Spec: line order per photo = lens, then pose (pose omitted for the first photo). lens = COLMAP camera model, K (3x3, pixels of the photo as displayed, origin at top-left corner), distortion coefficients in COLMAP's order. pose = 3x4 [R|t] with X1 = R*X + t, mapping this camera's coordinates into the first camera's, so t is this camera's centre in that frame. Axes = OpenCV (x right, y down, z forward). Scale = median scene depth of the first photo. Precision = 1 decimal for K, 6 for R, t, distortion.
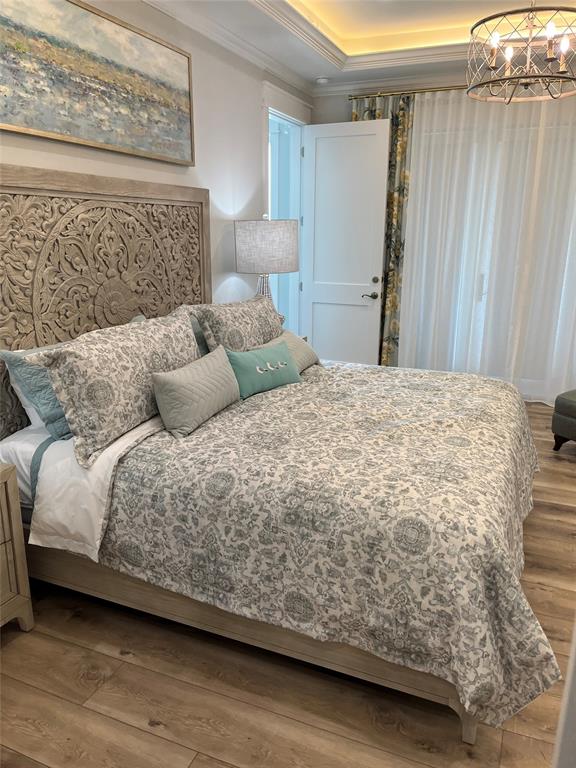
lens RADIAL K [[579.7, 0, 291.0], [0, 579.7, 388.1], [0, 0, 1]] dist [0.036428, -0.035499]
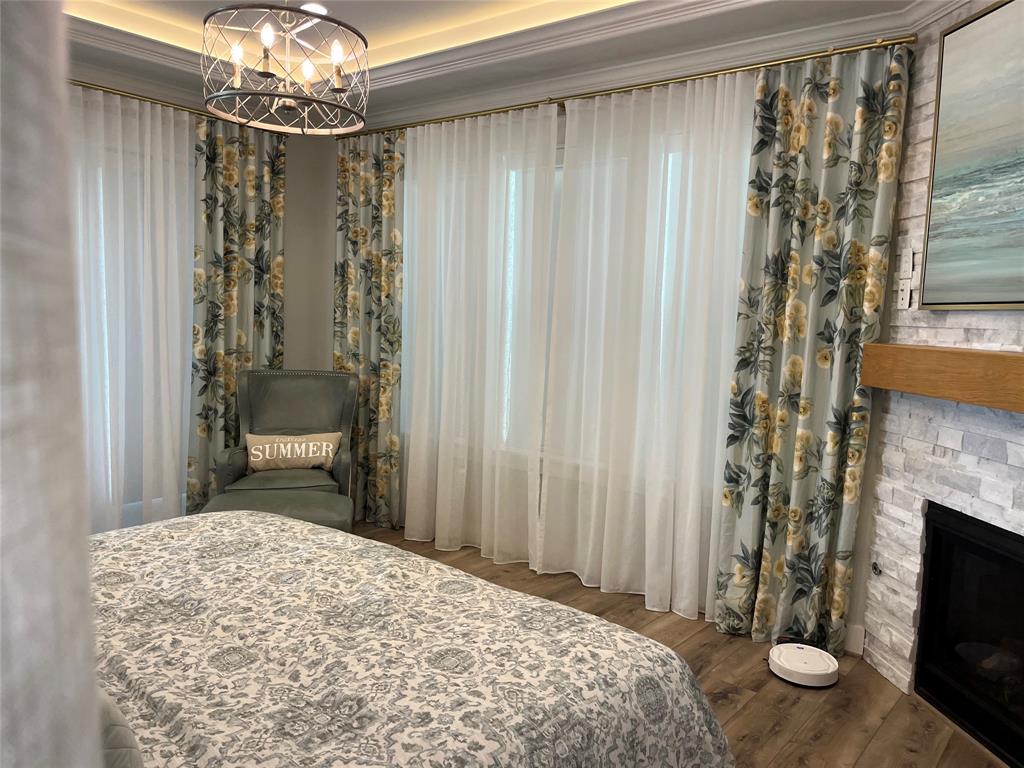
lens RADIAL K [[773.0, 0, 513.0], [0, 773.0, 387.8], [0, 0, 1]] dist [0.036428, -0.035499]
pose [[0.269053, -0.092063, 0.958715, -0.738828], [0.216485, 0.975730, 0.032943, -0.206627], [-0.938480, 0.198684, 0.282454, 0.754210]]
